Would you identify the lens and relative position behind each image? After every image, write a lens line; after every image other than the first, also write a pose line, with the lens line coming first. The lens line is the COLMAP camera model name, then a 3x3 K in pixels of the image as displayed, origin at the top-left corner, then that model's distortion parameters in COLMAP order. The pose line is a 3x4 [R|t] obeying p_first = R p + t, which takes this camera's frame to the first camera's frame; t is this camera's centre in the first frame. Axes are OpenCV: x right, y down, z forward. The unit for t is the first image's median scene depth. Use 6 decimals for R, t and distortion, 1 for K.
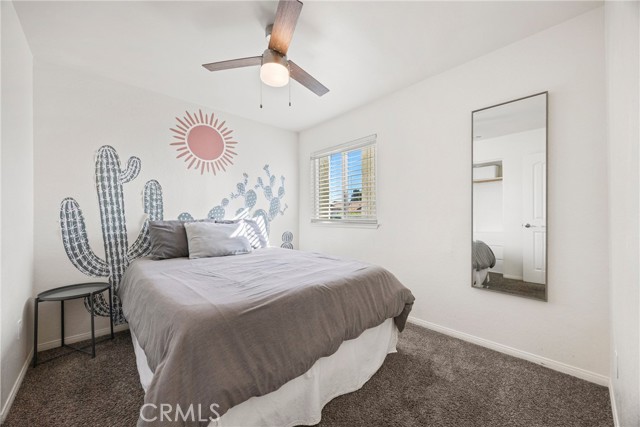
lens RADIAL K [[247.0, 0, 320.7], [0, 247.0, 216.5], [0, 0, 1]] dist [-0.003176, -0.000483]
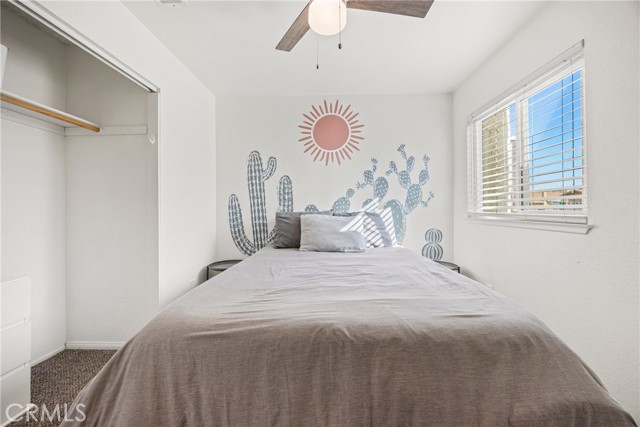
lens RADIAL K [[247.0, 0, 319.8], [0, 247.0, 208.4], [0, 0, 1]] dist [-0.003176, -0.000483]
pose [[0.709473, 0.000754, -0.704732, 0.209385], [-0.001223, 0.999999, -0.000161, -0.000008], [0.704731, 0.000976, 0.709474, 0.309761]]
